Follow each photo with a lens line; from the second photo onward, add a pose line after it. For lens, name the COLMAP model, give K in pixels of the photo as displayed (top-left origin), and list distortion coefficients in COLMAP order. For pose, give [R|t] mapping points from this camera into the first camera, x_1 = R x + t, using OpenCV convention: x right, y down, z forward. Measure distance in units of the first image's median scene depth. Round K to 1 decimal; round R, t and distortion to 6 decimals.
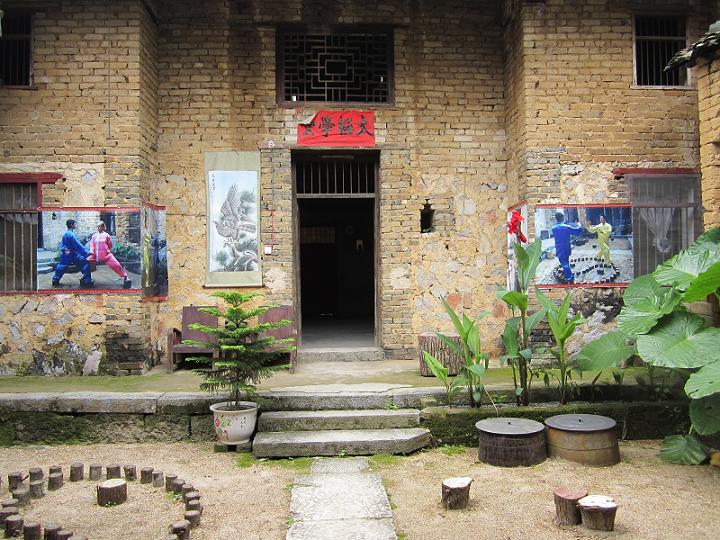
lens RADIAL K [[596.0, 0, 360.5], [0, 596.0, 270.3], [0, 0, 1]] dist [-0.048177, 0.016533]
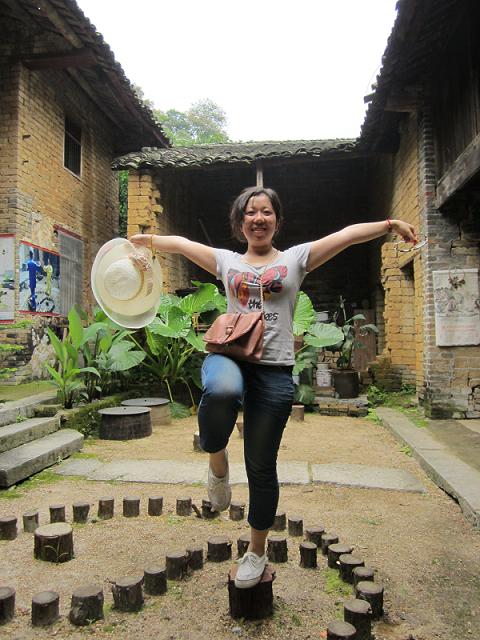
lens RADIAL K [[529.8, 0, 240.6], [0, 529.8, 321.8], [0, 0, 1]] dist [-0.048177, 0.016533]
pose [[0.148374, 0.046159, 0.987854, -0.644125], [-0.003220, 0.998927, -0.046193, 0.093386], [-0.988926, 0.003673, 0.148363, 0.442586]]
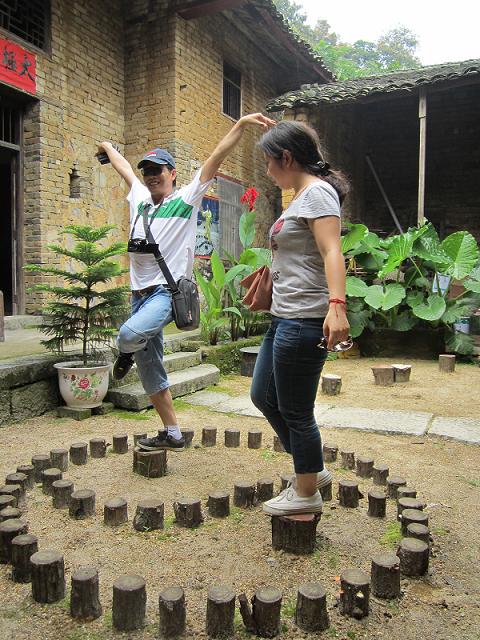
lens RADIAL K [[529.8, 0, 240.9], [0, 529.8, 321.2], [0, 0, 1]] dist [-0.048177, 0.016533]
pose [[0.481166, -0.045200, 0.875463, -0.616675], [-0.019948, 0.997847, 0.062483, 0.095085], [-0.876402, -0.047529, 0.479229, 0.365065]]
